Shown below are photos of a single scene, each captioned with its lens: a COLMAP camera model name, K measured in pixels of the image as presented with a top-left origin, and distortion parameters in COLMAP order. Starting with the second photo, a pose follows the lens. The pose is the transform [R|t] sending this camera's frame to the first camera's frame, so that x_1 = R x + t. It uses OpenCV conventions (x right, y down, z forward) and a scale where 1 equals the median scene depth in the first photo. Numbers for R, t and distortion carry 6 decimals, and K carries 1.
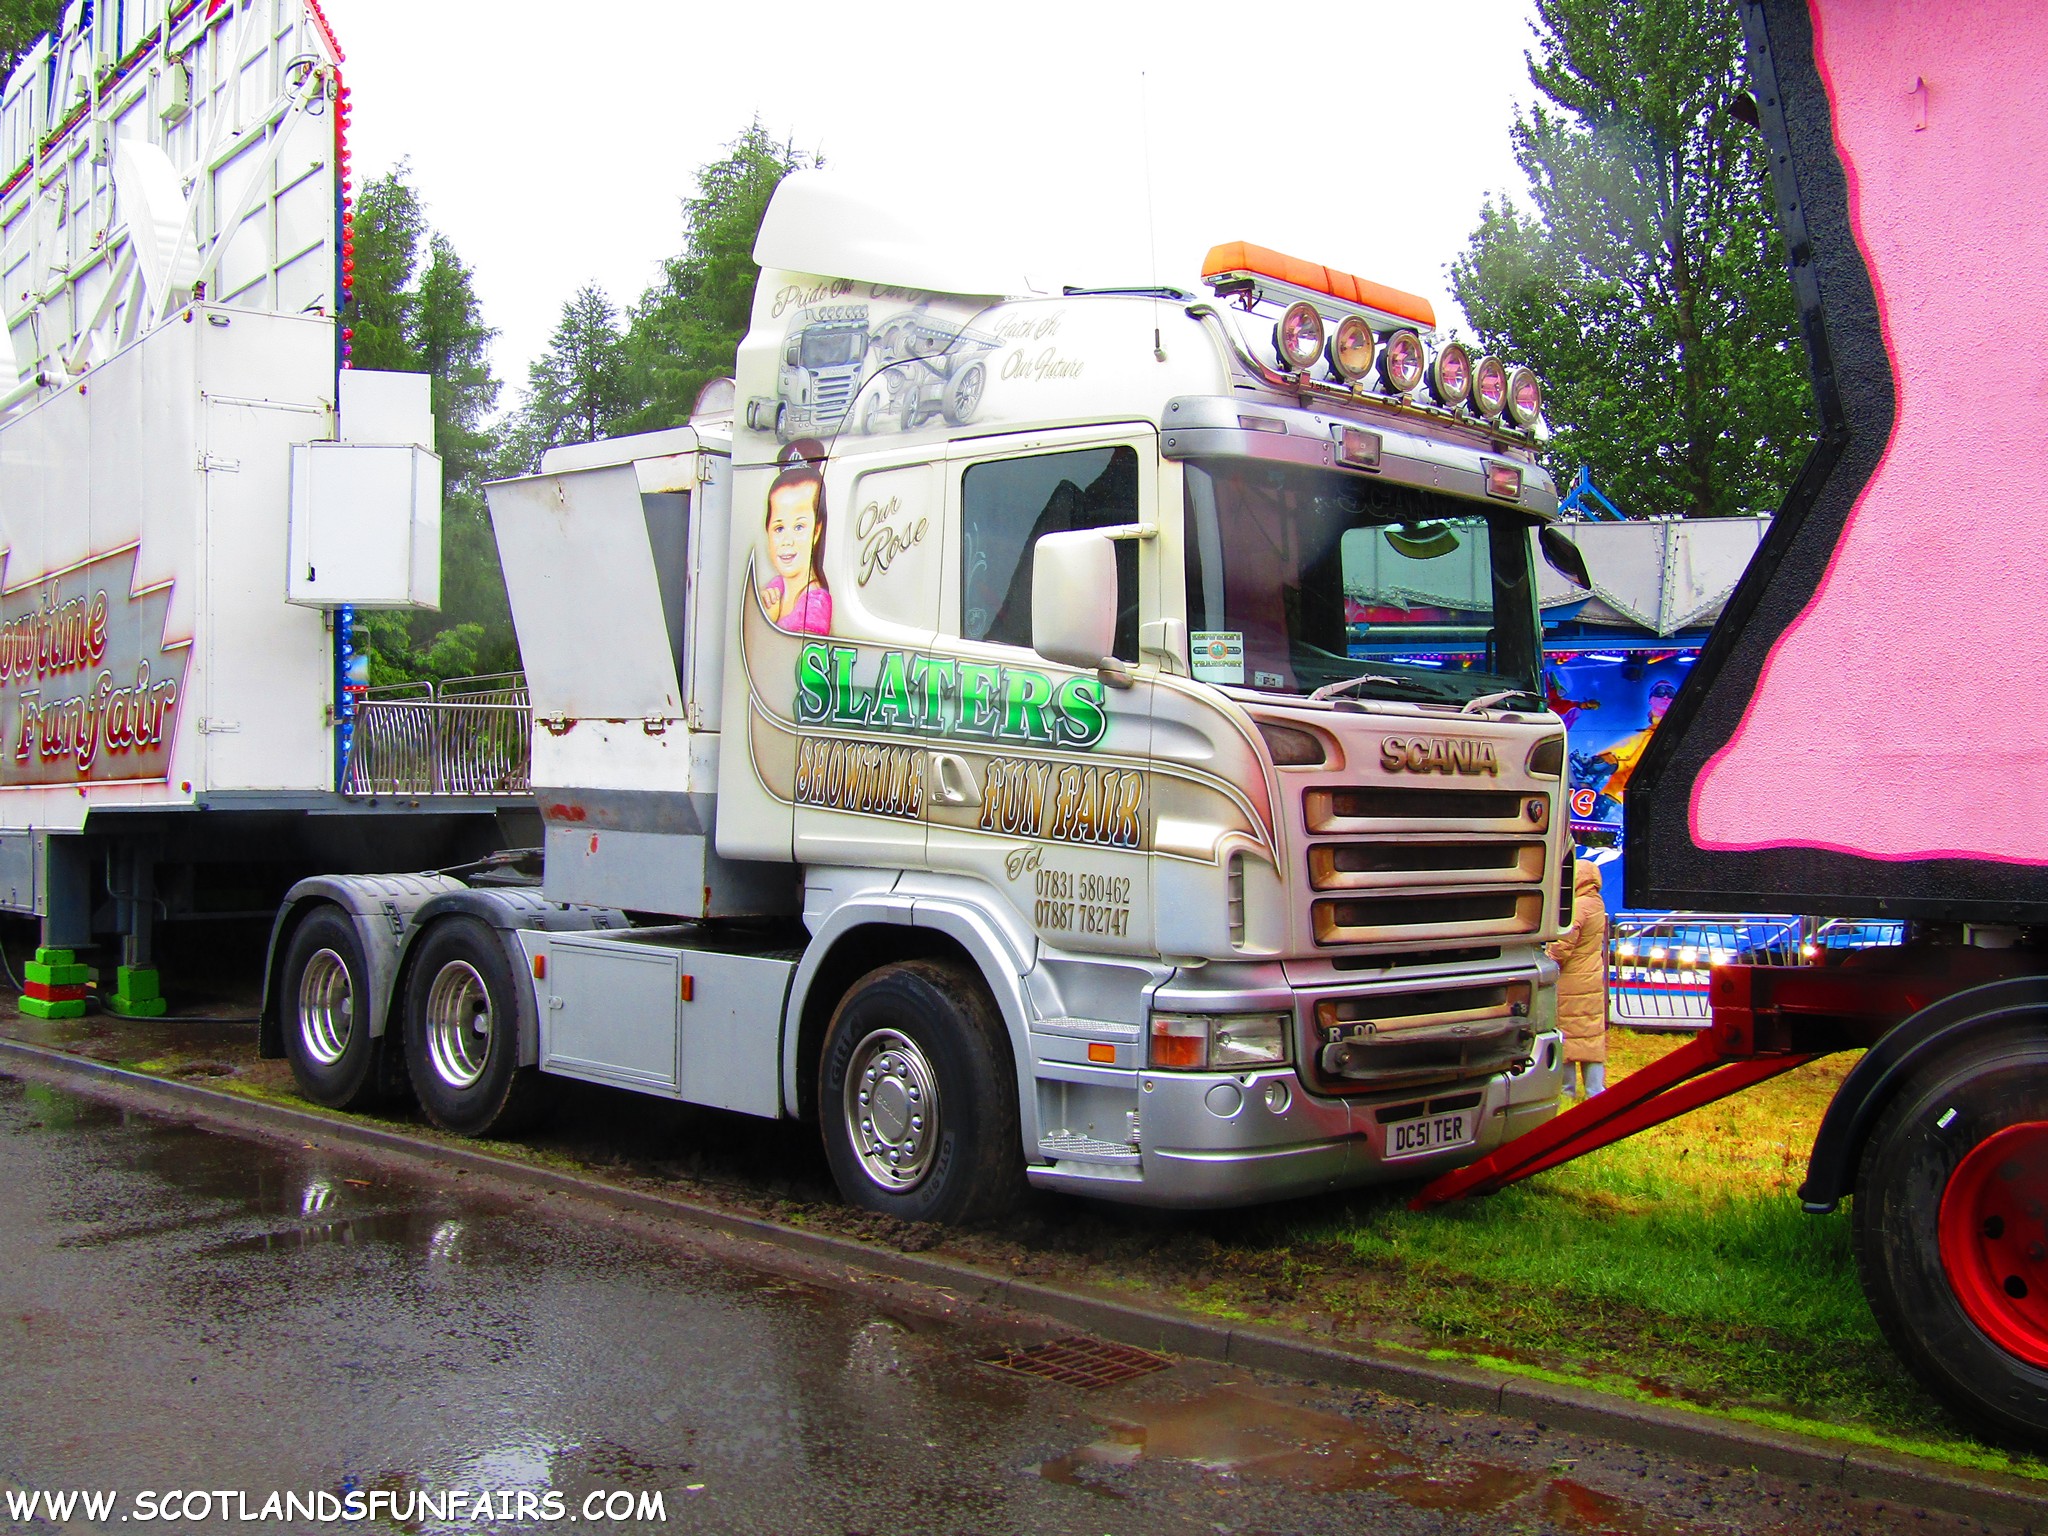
lens RADIAL K [[2122.5, 0, 1024.0], [0, 2122.5, 768.0], [0, 0, 1]] dist [-0.008949, -0.003750]
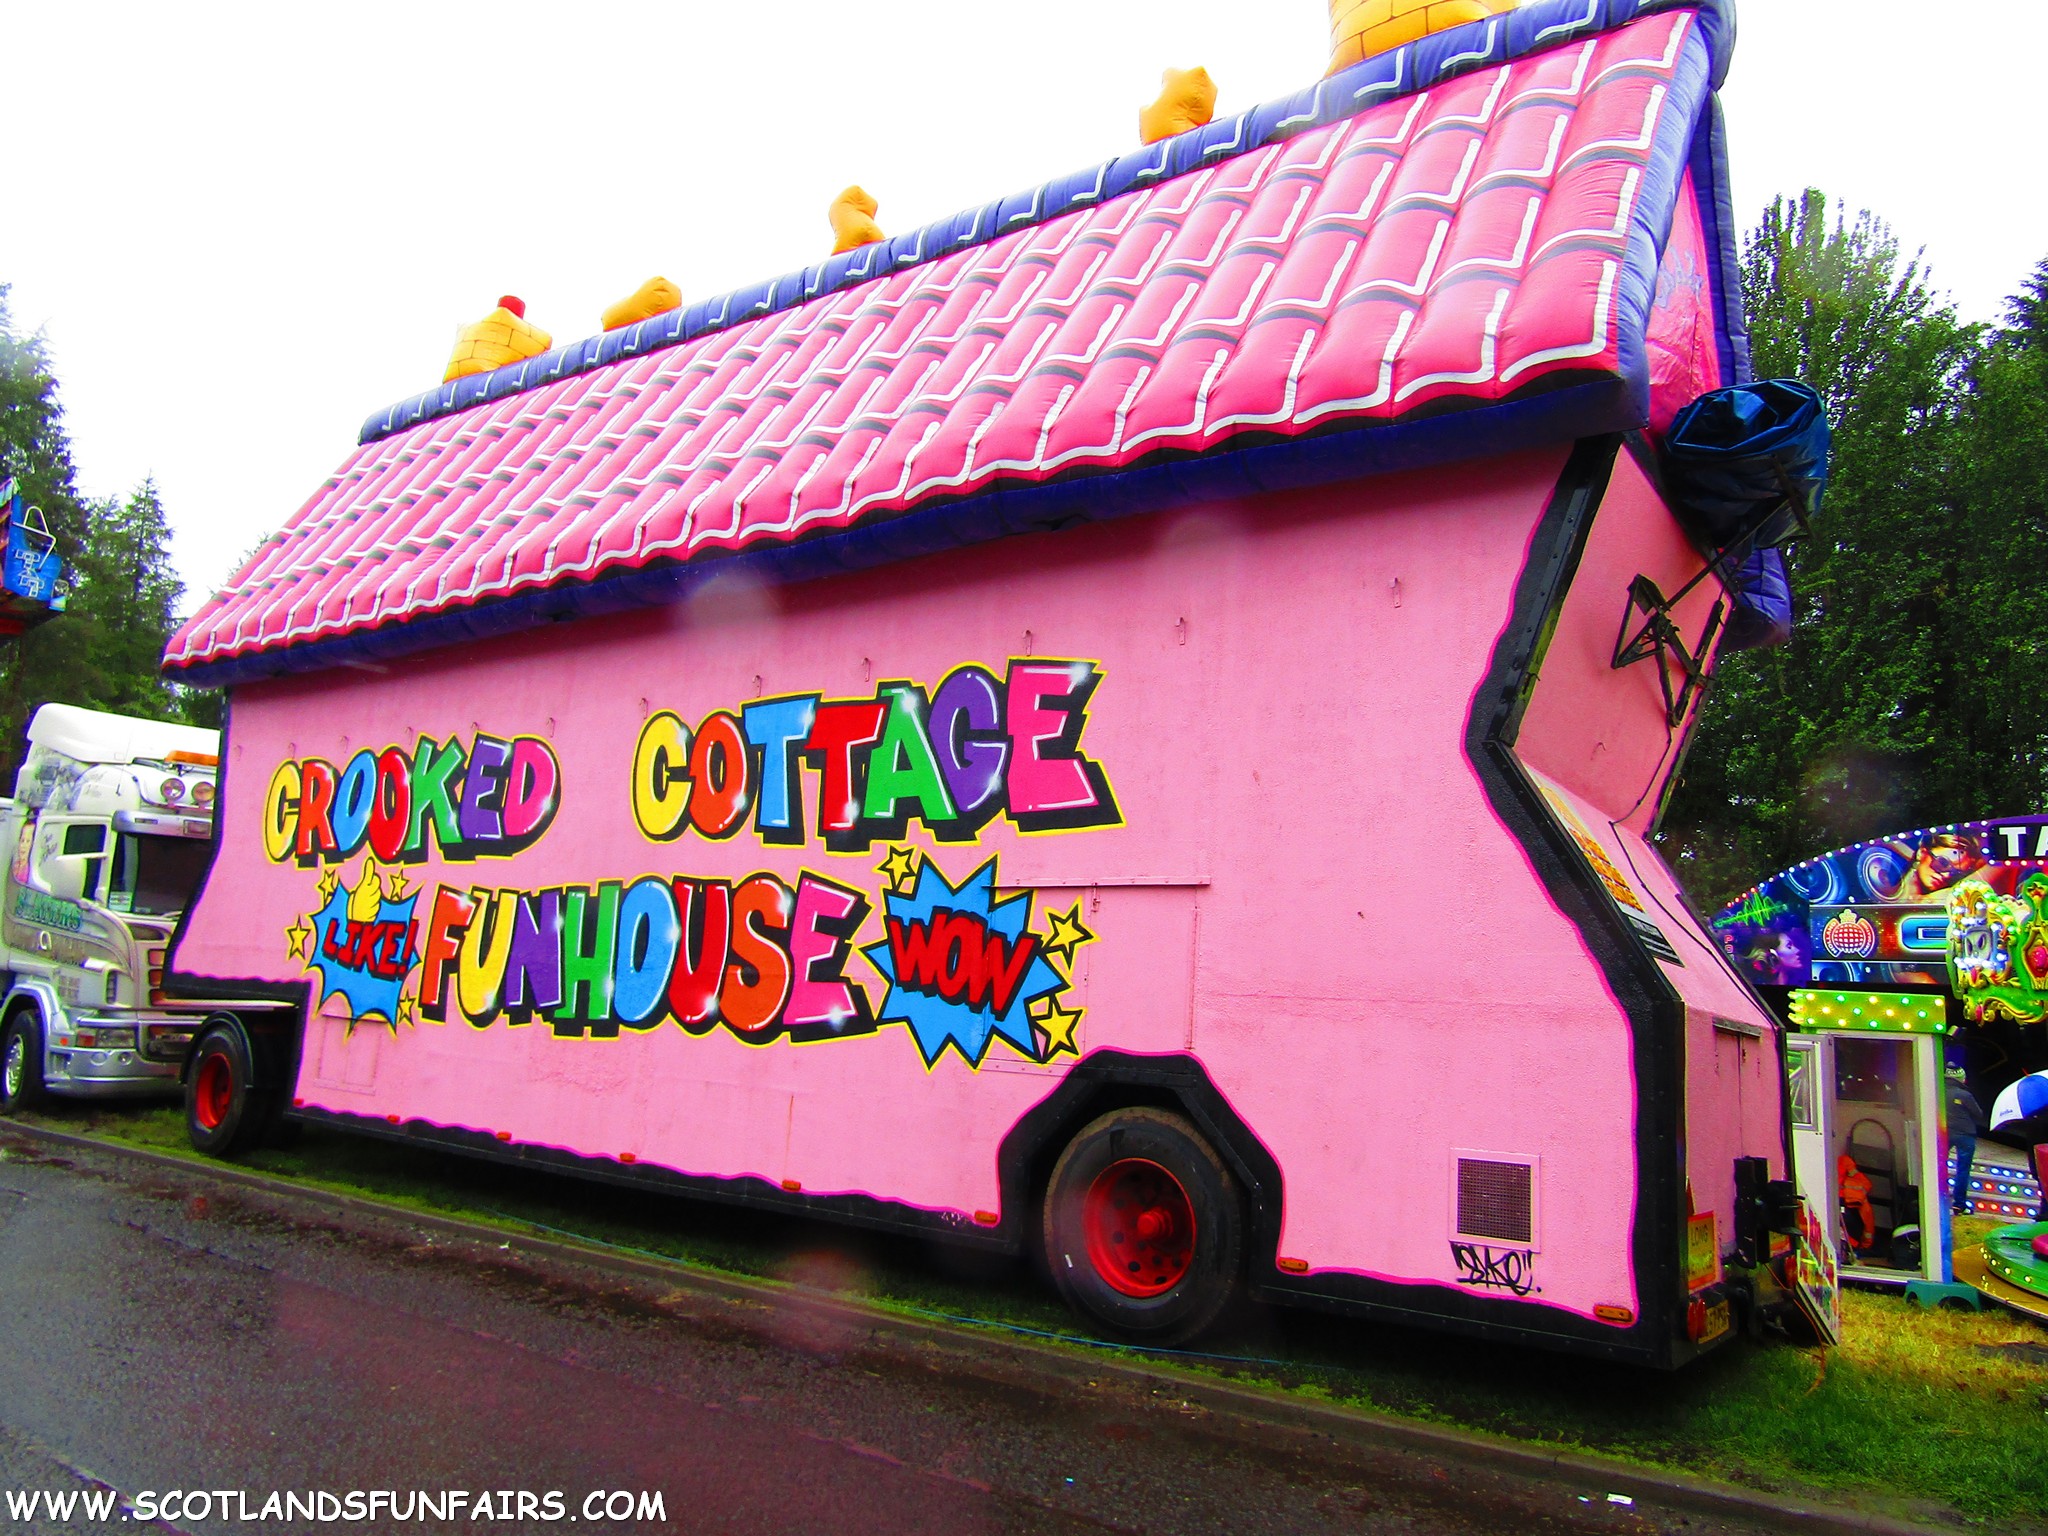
lens RADIAL K [[1460.4, 0, 1024.0], [0, 1460.4, 768.0], [0, 0, 1]] dist [0.004609, 0.002043]
pose [[0.989995, 0.060696, 0.127381, 1.016659], [-0.046045, 0.992301, -0.114970, -0.059681], [-0.133379, 0.107954, 0.985168, -1.107823]]
